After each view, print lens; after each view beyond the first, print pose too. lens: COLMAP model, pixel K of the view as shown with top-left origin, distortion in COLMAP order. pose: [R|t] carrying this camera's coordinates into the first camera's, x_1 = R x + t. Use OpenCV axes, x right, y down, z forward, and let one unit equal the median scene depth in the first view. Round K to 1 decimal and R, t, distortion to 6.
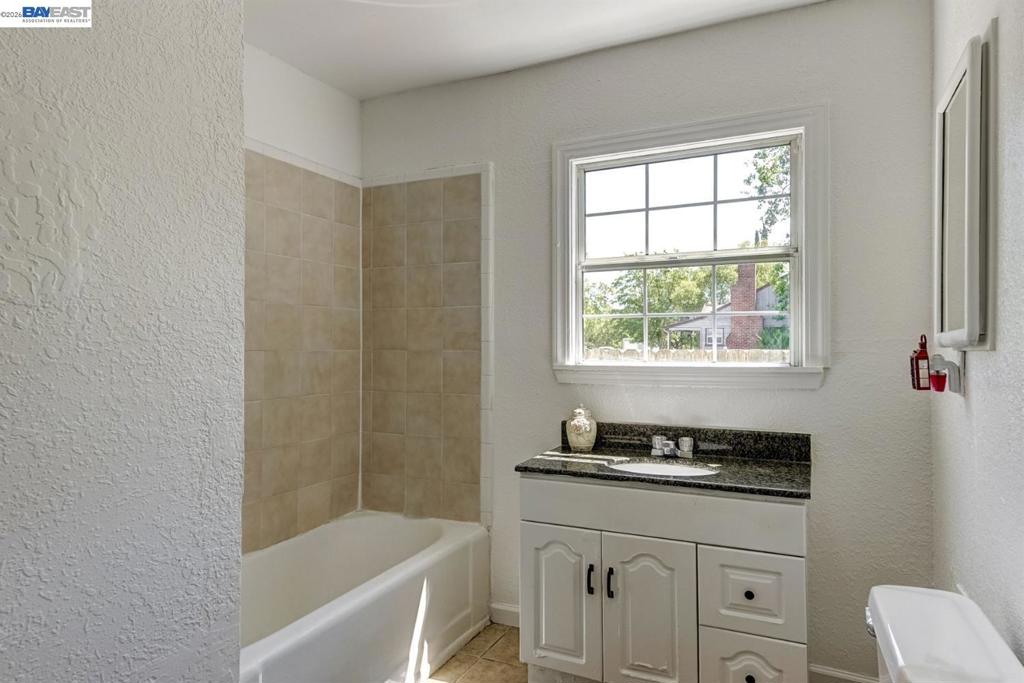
lens RADIAL K [[624.5, 0, 510.9], [0, 624.5, 341.5], [0, 0, 1]] dist [-0.002176, -0.000009]
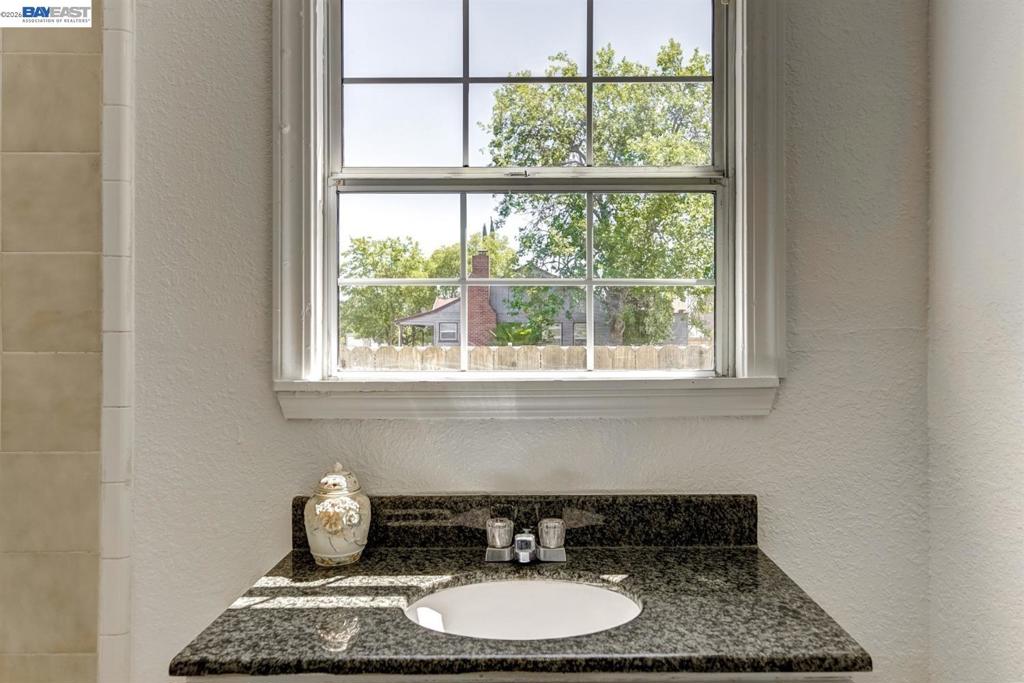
lens RADIAL K [[663.4, 0, 516.0], [0, 663.4, 333.6], [0, 0, 1]] dist [0.002803, 0.001207]
pose [[0.907554, 0.003307, 0.419921, 0.023608], [-0.000840, 0.999981, -0.006060, 0.004443], [-0.419933, 0.005147, 0.907540, 0.485247]]
